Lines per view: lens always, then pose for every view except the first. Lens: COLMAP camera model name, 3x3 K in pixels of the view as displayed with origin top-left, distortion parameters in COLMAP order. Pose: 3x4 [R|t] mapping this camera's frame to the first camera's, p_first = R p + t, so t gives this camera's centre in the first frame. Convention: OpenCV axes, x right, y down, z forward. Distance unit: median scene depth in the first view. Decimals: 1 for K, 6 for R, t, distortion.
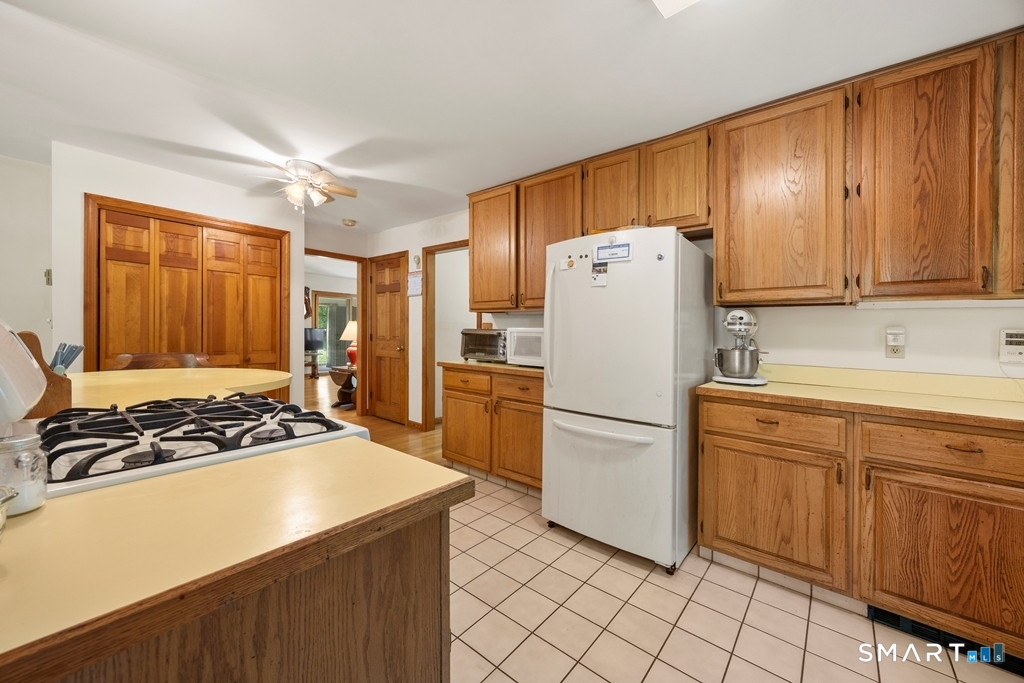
lens RADIAL K [[399.0, 0, 507.5], [0, 399.0, 333.6], [0, 0, 1]] dist [-0.000011, 0.000076]
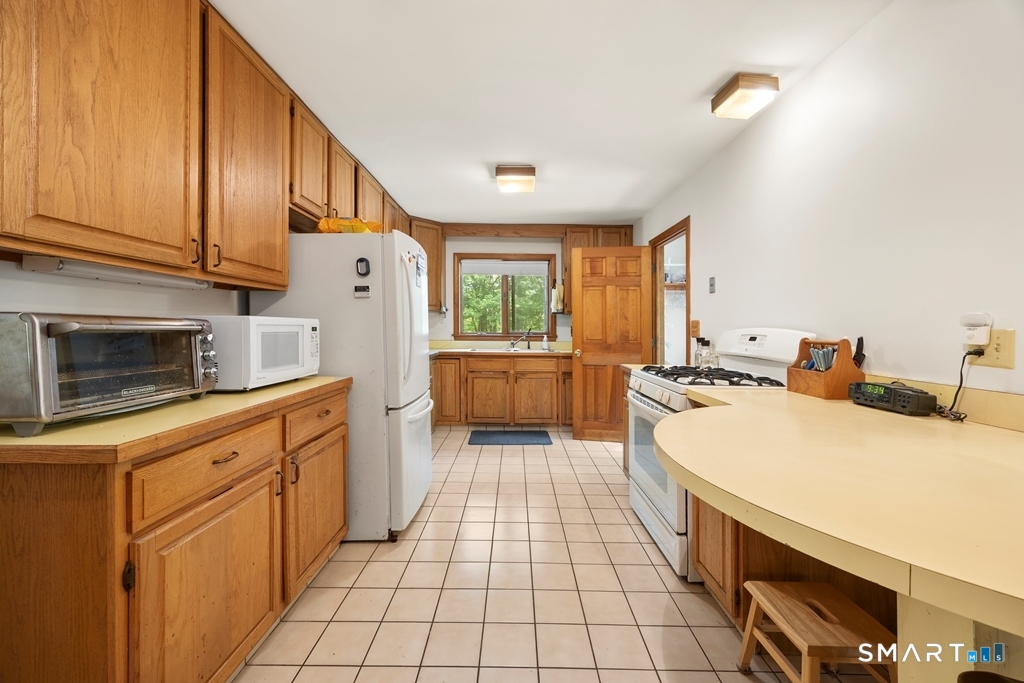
lens RADIAL K [[399.0, 0, 514.8], [0, 399.0, 325.3], [0, 0, 1]] dist [-0.000011, 0.000076]
pose [[-0.651174, -0.018968, 0.758692, -0.586517], [-0.021285, 0.999751, 0.006726, -0.014063], [-0.758630, -0.011769, -0.651415, 1.082244]]
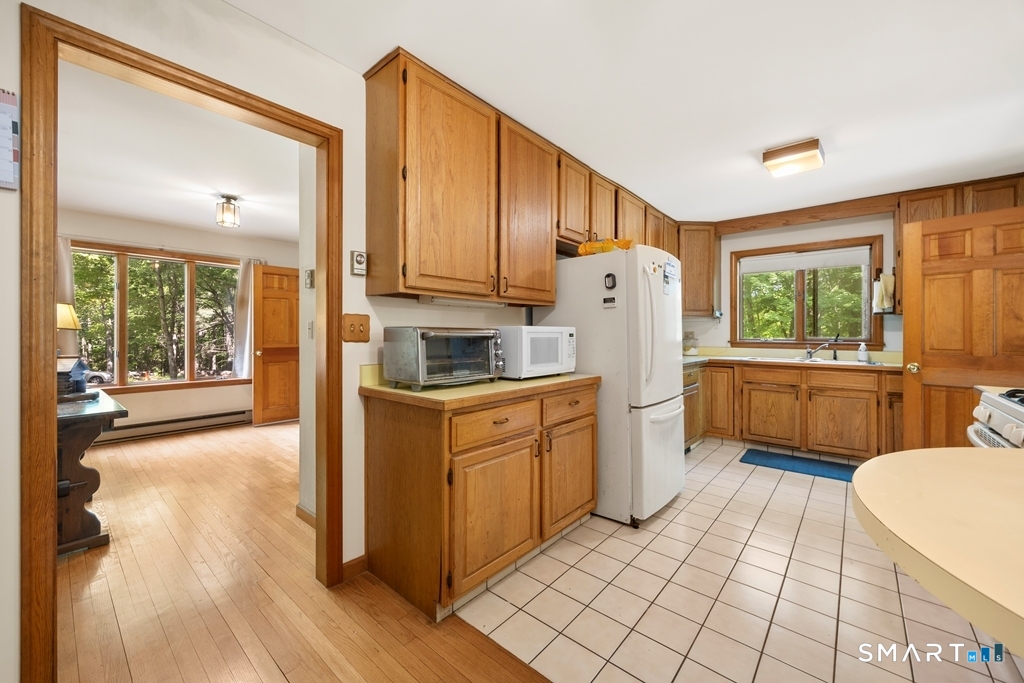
lens RADIAL K [[399.0, 0, 507.5], [0, 399.0, 327.3], [0, 0, 1]] dist [-0.000011, 0.000076]
pose [[0.013715, -0.004954, 0.999894, -0.692062], [-0.002944, 0.999983, 0.004994, -0.016334], [-0.999902, -0.003012, 0.013700, 1.024594]]
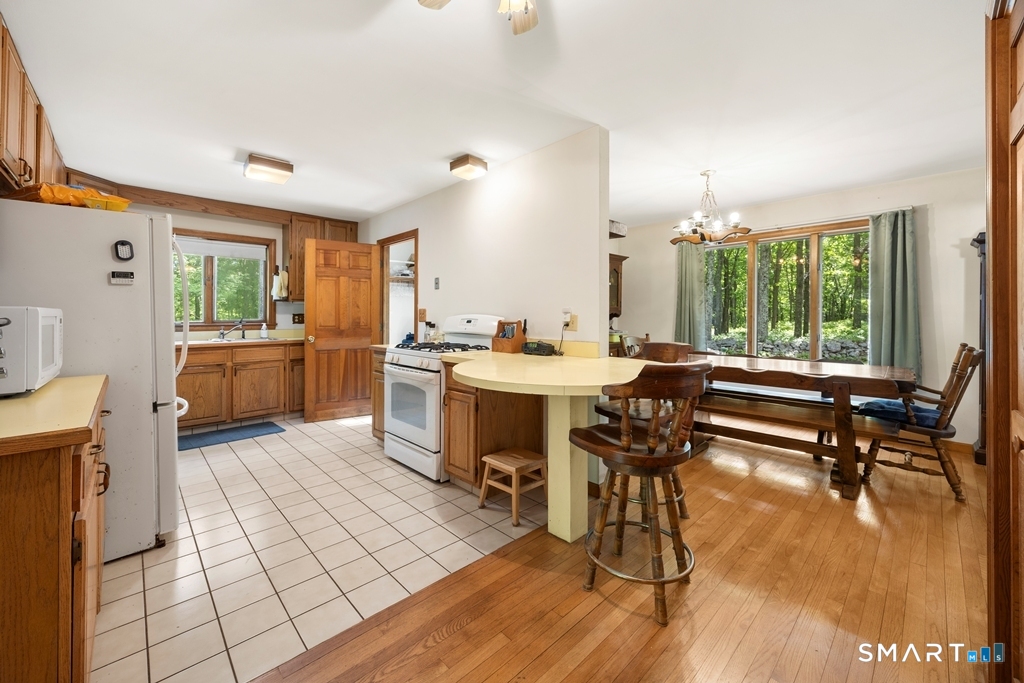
lens RADIAL K [[399.0, 0, 513.2], [0, 399.0, 319.6], [0, 0, 1]] dist [-0.000011, 0.000076]
pose [[-0.994392, -0.017589, 0.104281, -0.561647], [-0.016283, 0.999778, 0.013357, -0.016085], [-0.104493, 0.011584, -0.994458, 1.356172]]
